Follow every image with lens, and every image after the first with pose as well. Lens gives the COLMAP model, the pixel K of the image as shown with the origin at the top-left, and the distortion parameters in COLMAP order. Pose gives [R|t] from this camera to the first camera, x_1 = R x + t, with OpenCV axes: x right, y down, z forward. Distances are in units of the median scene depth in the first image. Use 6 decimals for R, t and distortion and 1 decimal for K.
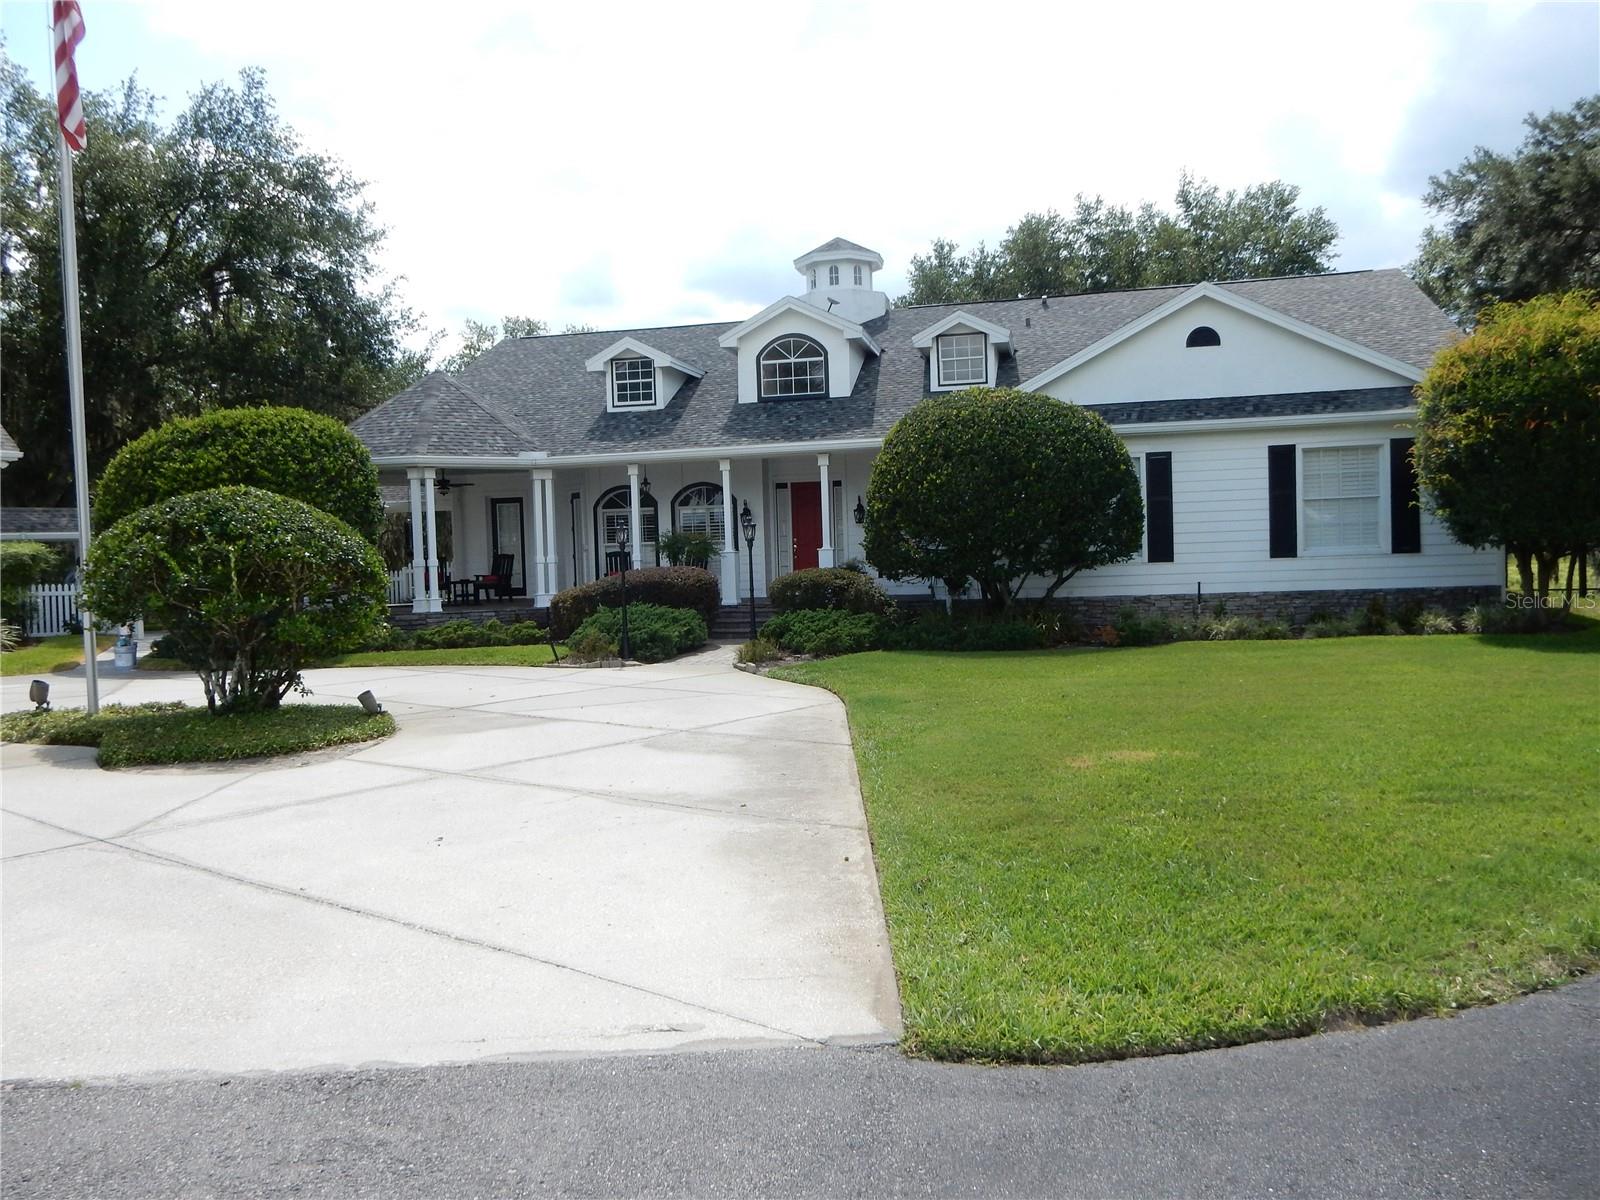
lens RADIAL K [[1206.3, 0, 800.0], [0, 1206.3, 600.0], [0, 0, 1]] dist [-0.003292, 0.010568]
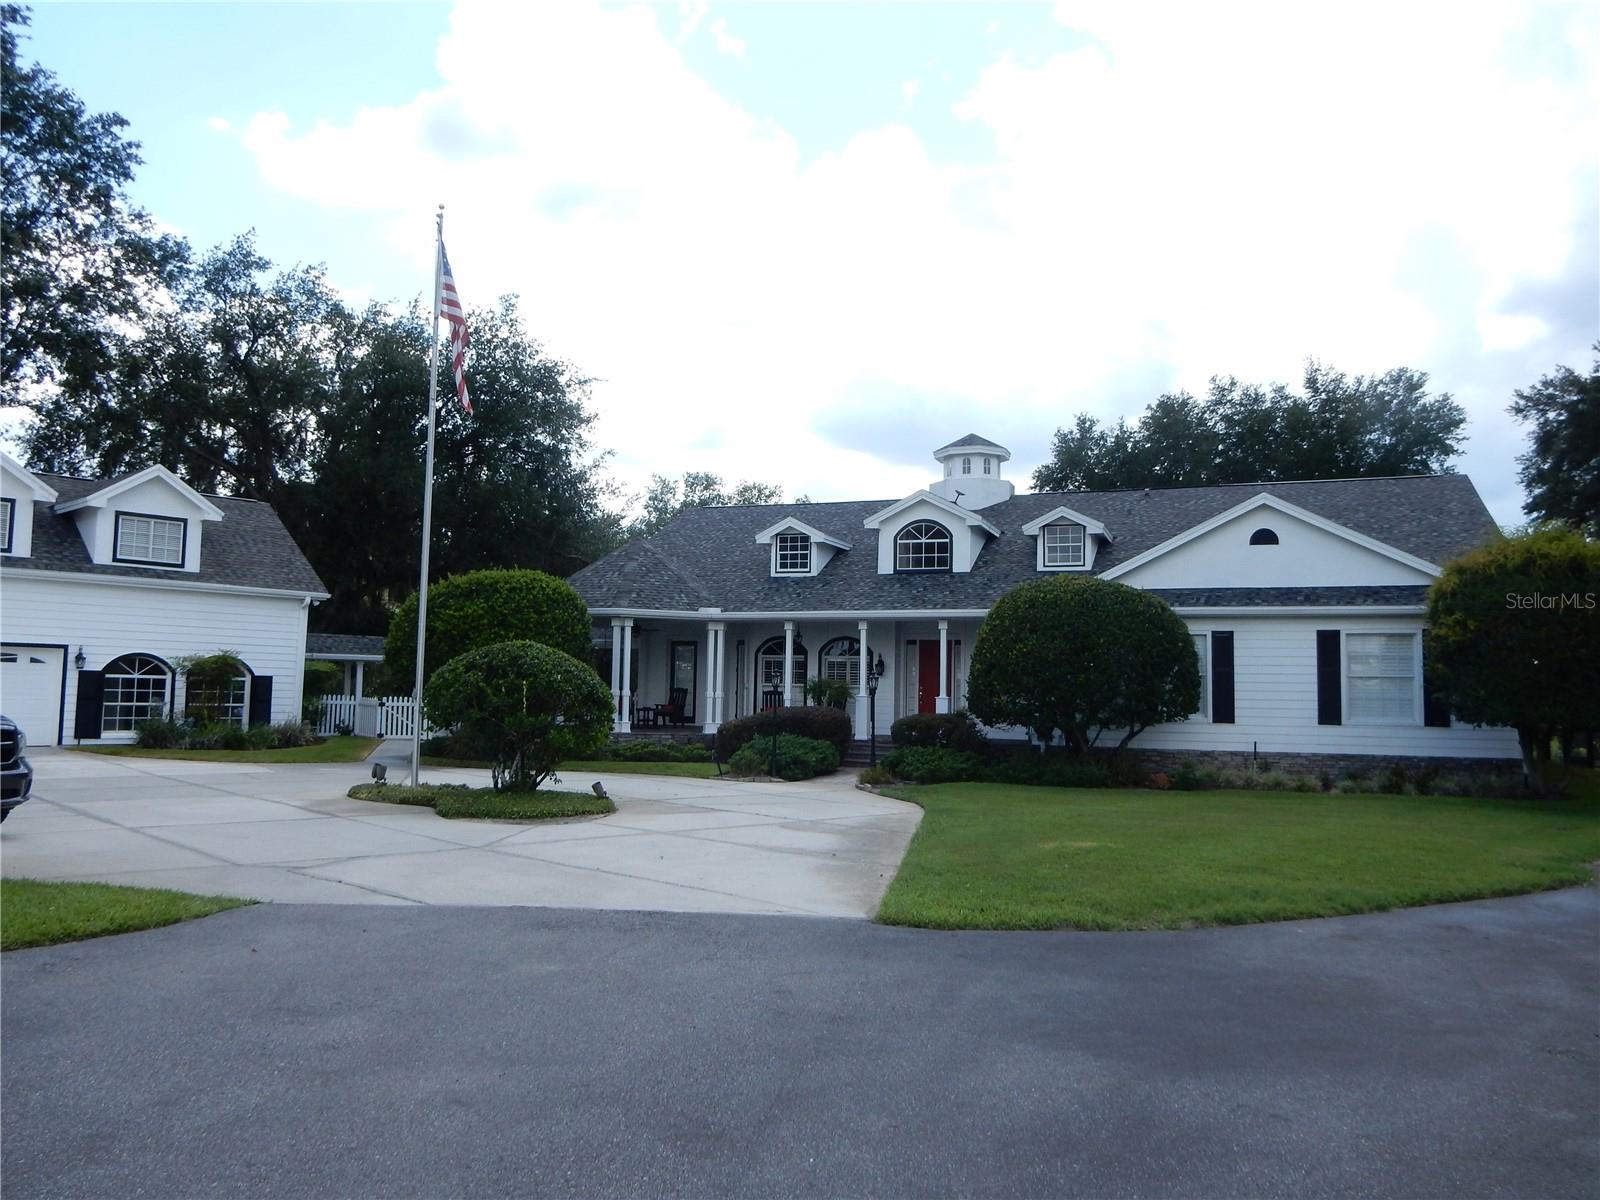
lens RADIAL K [[1206.3, 0, 800.0], [0, 1206.3, 600.0], [0, 0, 1]] dist [-0.003292, 0.010568]
pose [[0.990510, 0.039185, -0.131739, 0.035176], [-0.053923, 0.992442, -0.110234, 0.001479], [0.126423, 0.116291, 0.985136, -0.220368]]
